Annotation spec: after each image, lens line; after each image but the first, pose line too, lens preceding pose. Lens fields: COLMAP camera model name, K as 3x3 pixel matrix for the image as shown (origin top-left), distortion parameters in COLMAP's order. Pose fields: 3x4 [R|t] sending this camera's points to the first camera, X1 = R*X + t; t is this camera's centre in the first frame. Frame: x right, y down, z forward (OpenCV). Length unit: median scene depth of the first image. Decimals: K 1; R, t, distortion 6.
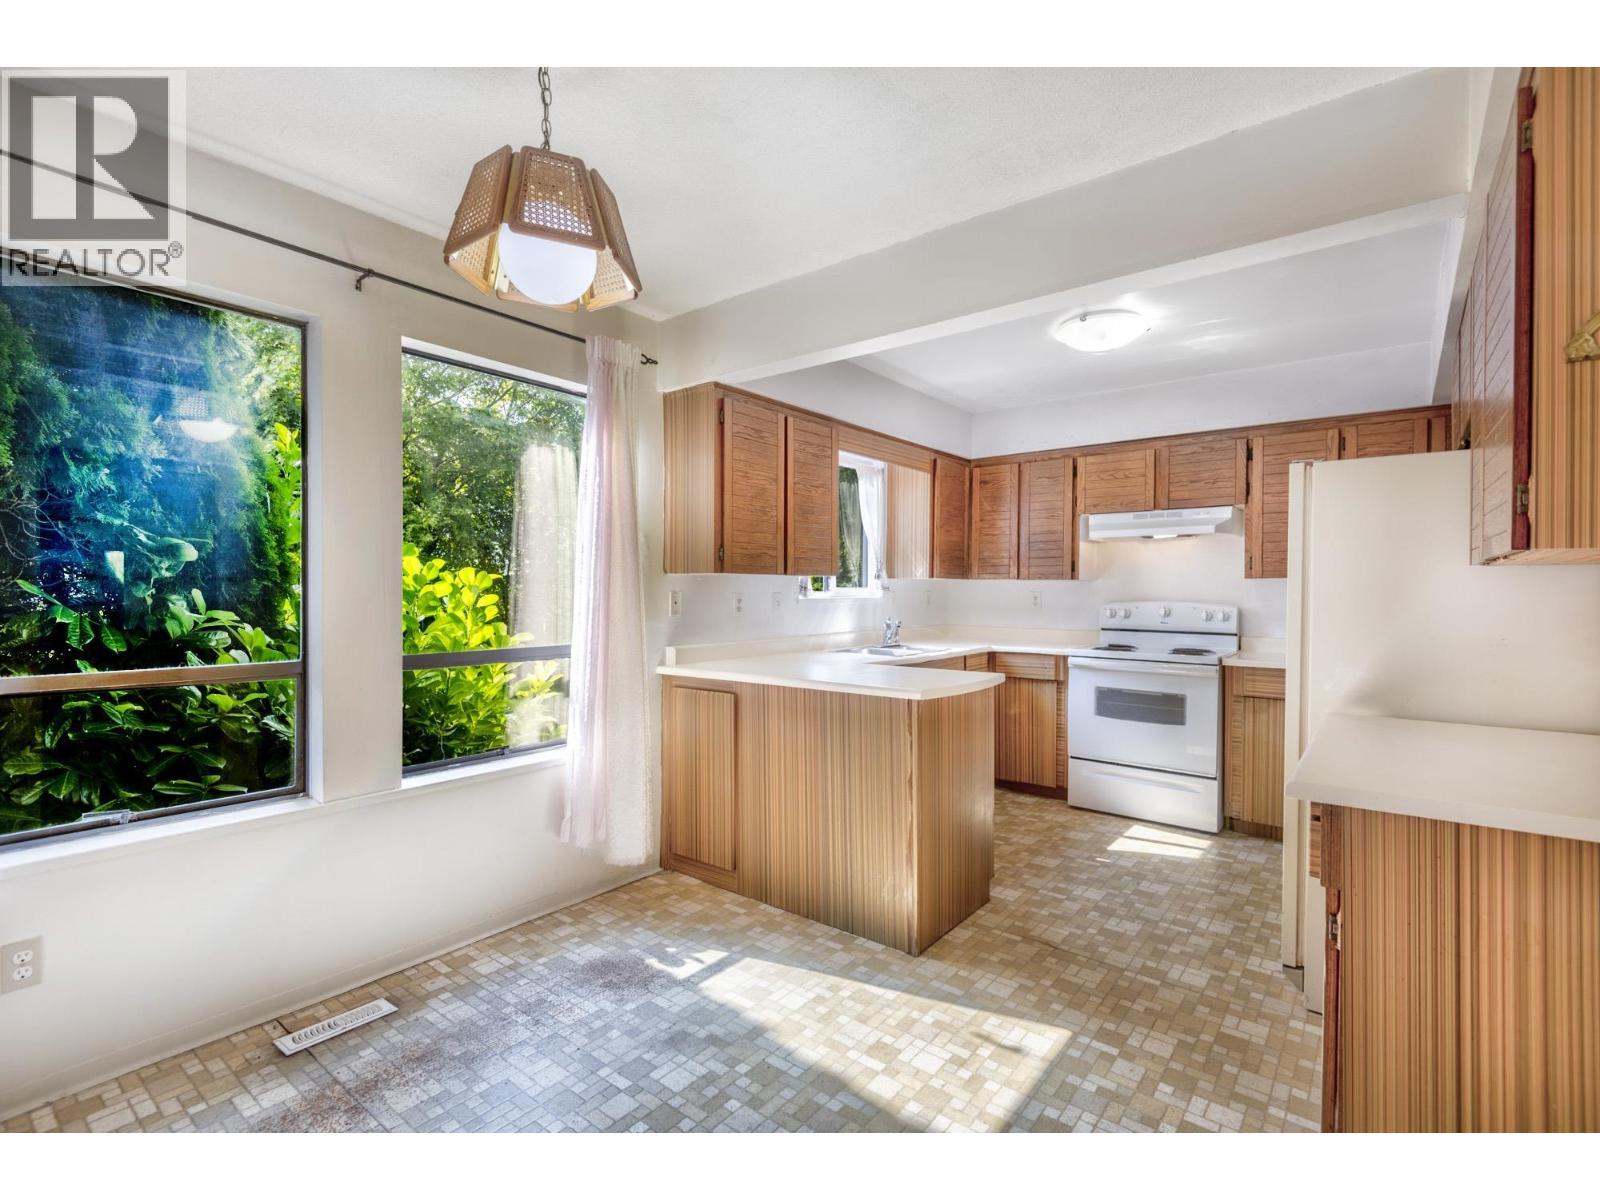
lens RADIAL K [[743.5, 0, 807.9], [0, 743.5, 600.7], [0, 0, 1]] dist [0.001253, -0.000182]
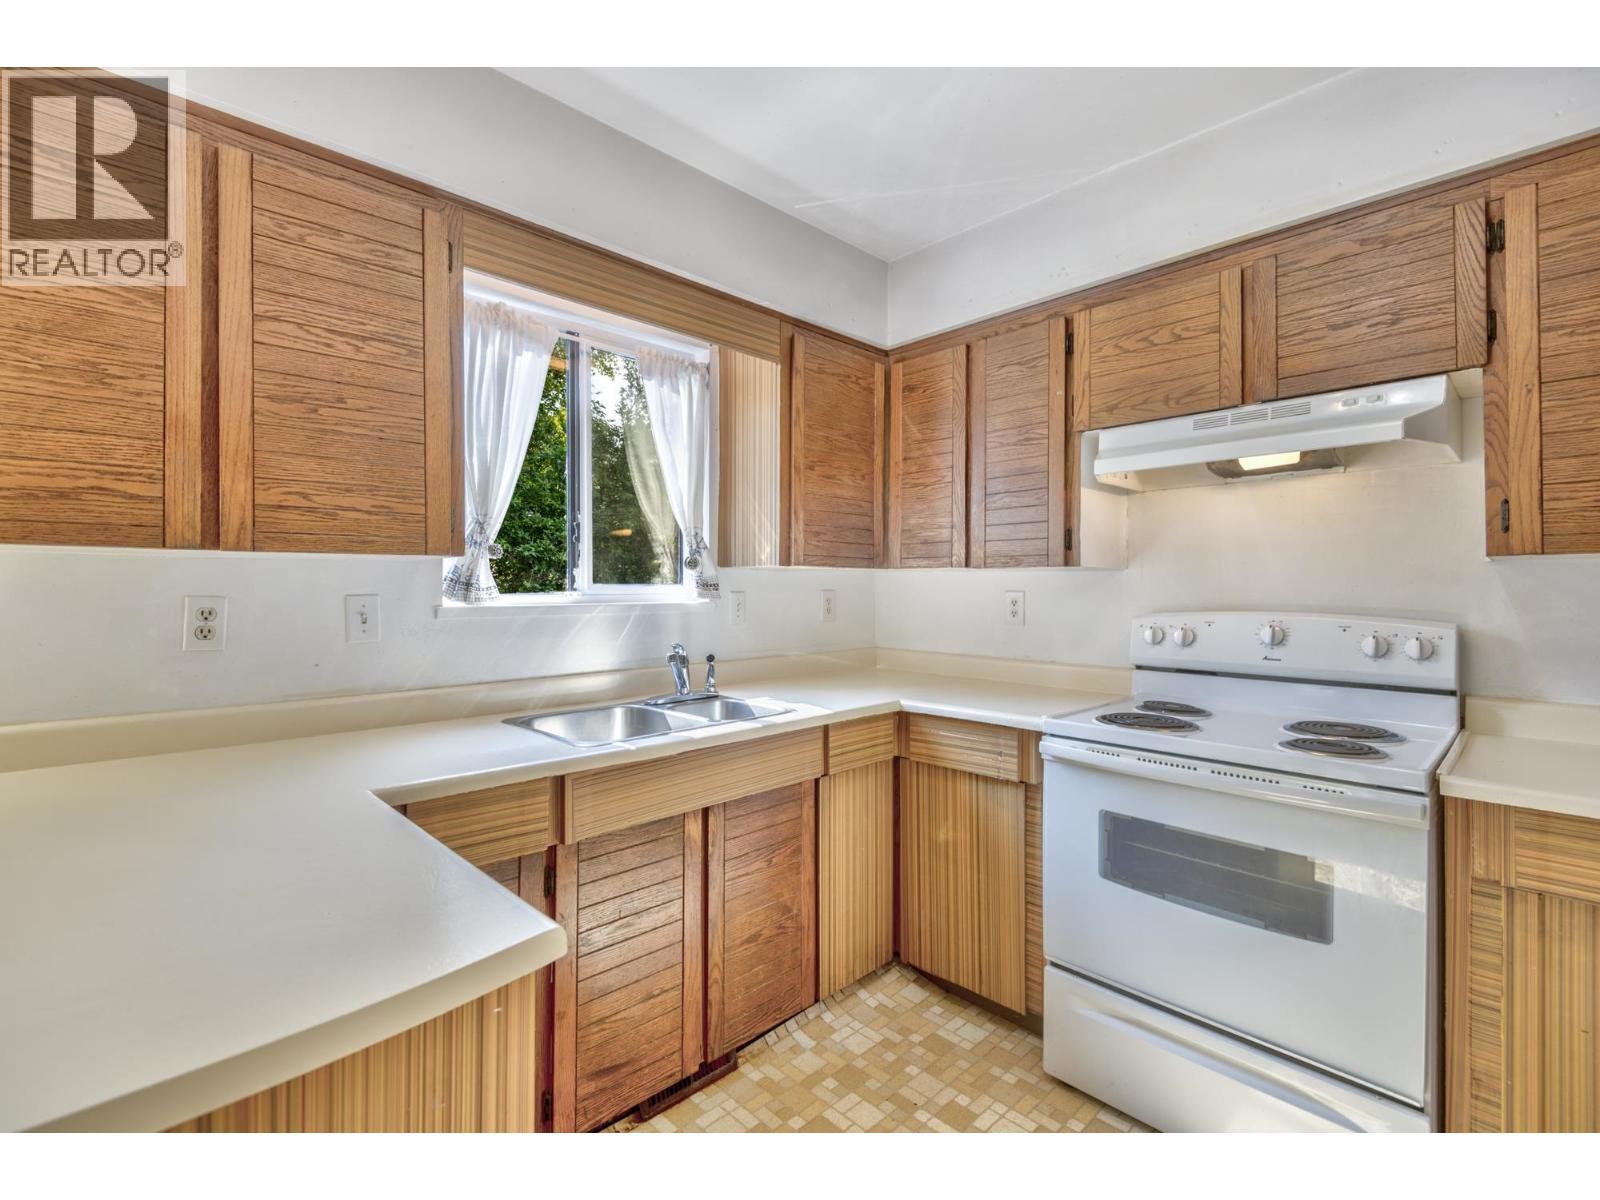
lens RADIAL K [[735.1, 0, 814.0], [0, 735.1, 585.3], [0, 0, 1]] dist [0.027841, -0.017140]
pose [[0.992220, -0.003426, -0.124447, 0.267879], [0.000594, 0.999740, -0.022786, -0.005491], [0.124493, 0.022535, 0.991965, 0.534048]]
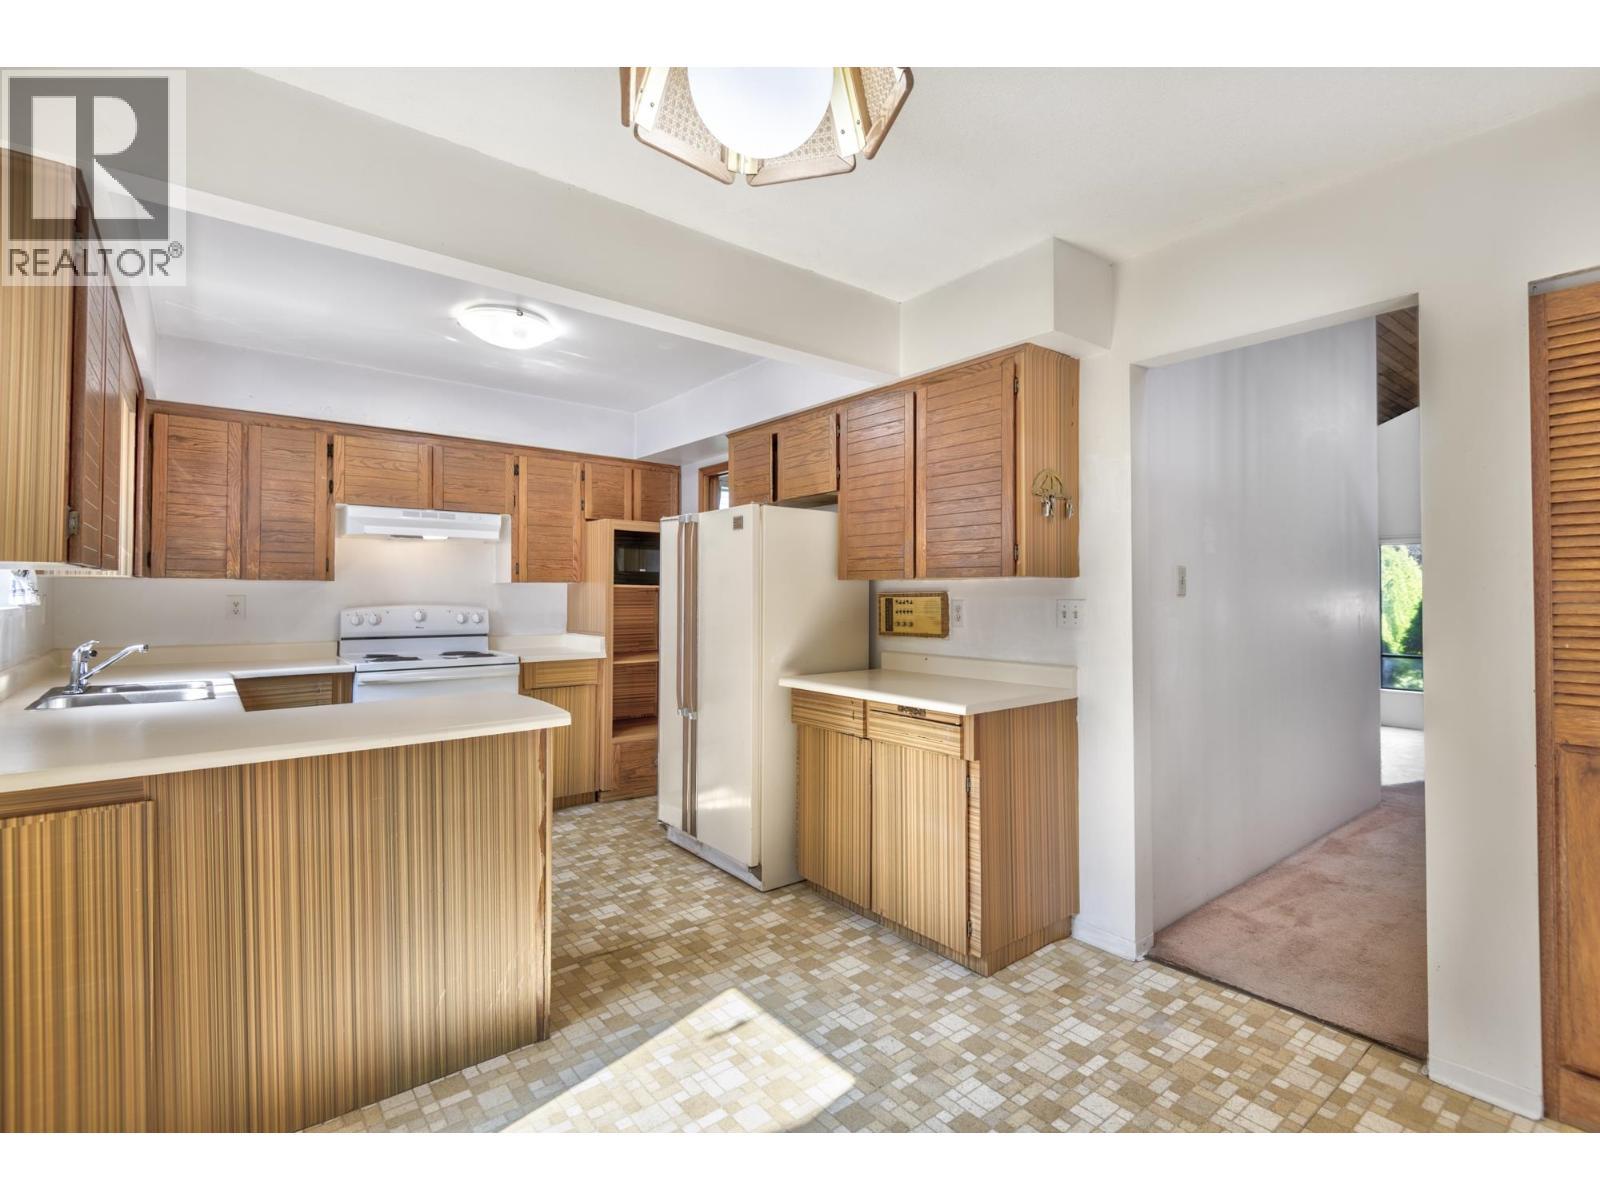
lens RADIAL K [[743.5, 0, 807.9], [0, 743.5, 600.7], [0, 0, 1]] dist [0.001253, -0.000182]
pose [[0.218533, -0.012717, 0.975747, -0.356020], [0.012628, 0.999868, 0.010204, -0.008374], [-0.975748, 0.010091, 0.218665, 0.317069]]
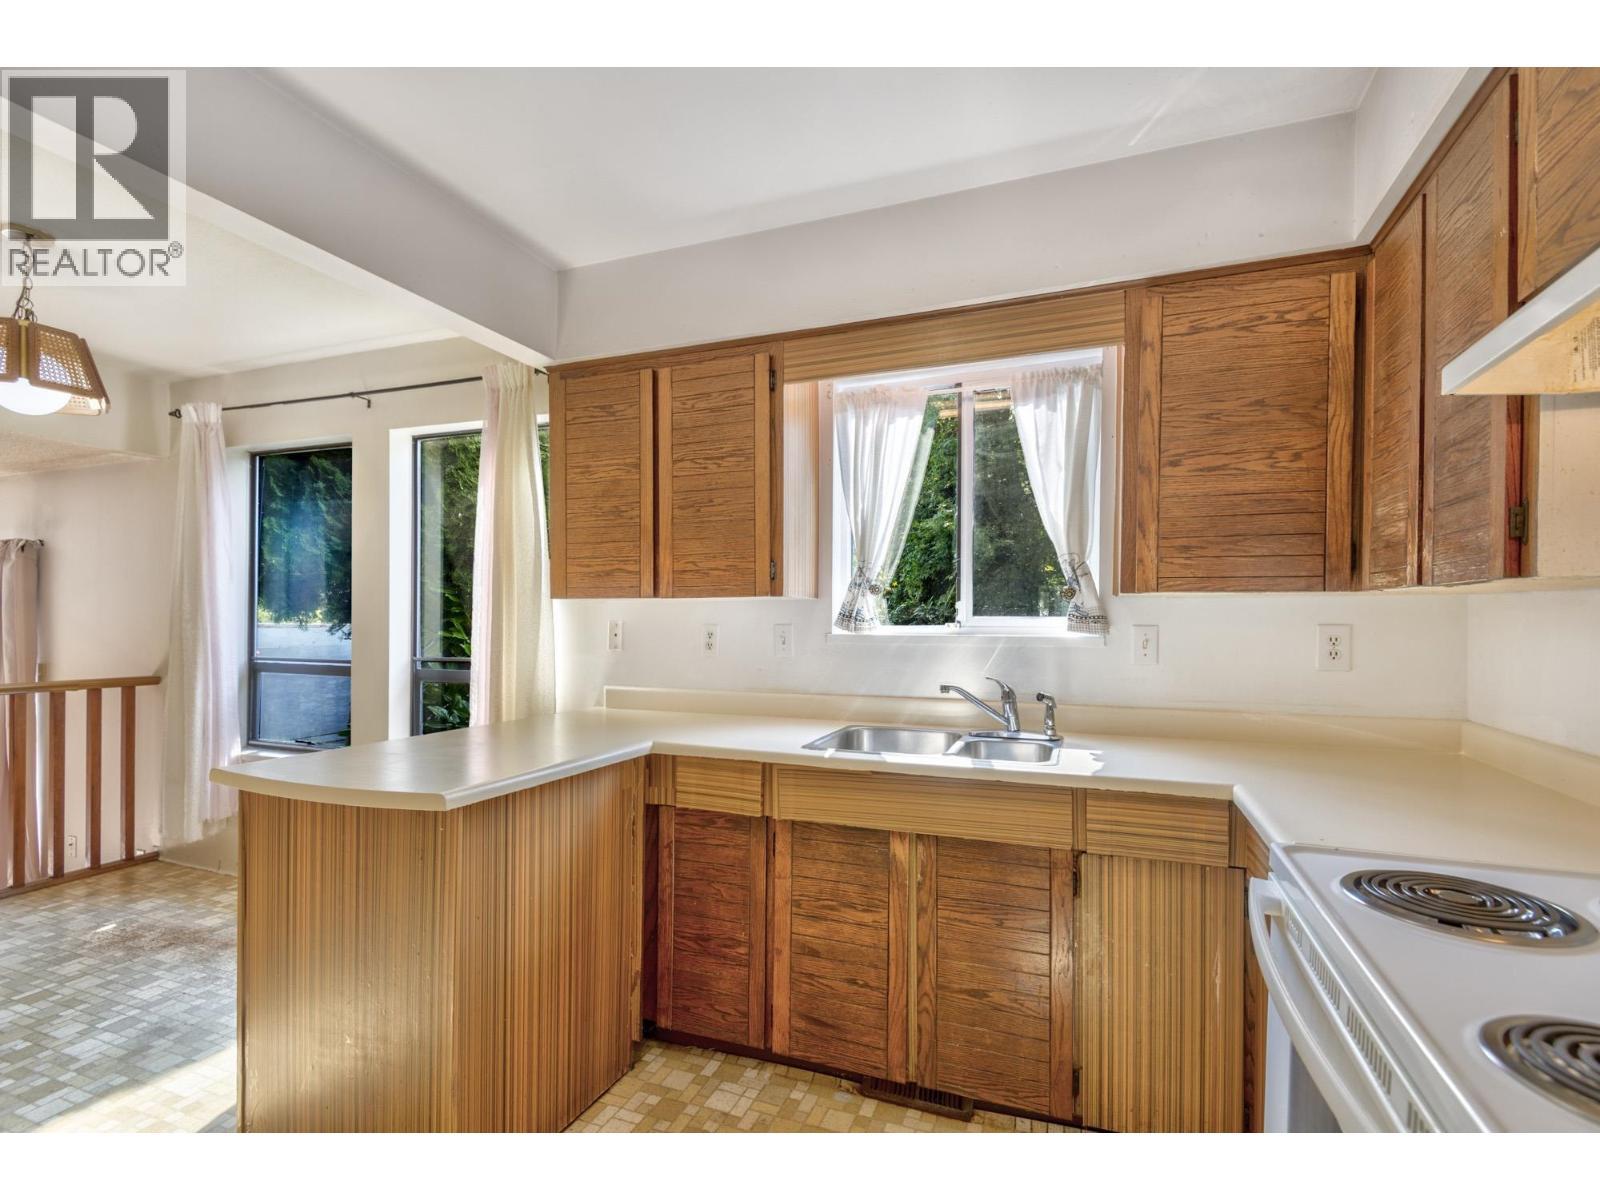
lens RADIAL K [[761.7, 0, 797.1], [0, 761.7, 620.5], [0, 0, 1]] dist [0.018108, -0.000601]
pose [[0.281402, -0.000846, -0.959590, 0.563151], [-0.019570, 0.999787, -0.006620, -0.009081], [0.959390, 0.020642, 0.281325, 0.753498]]
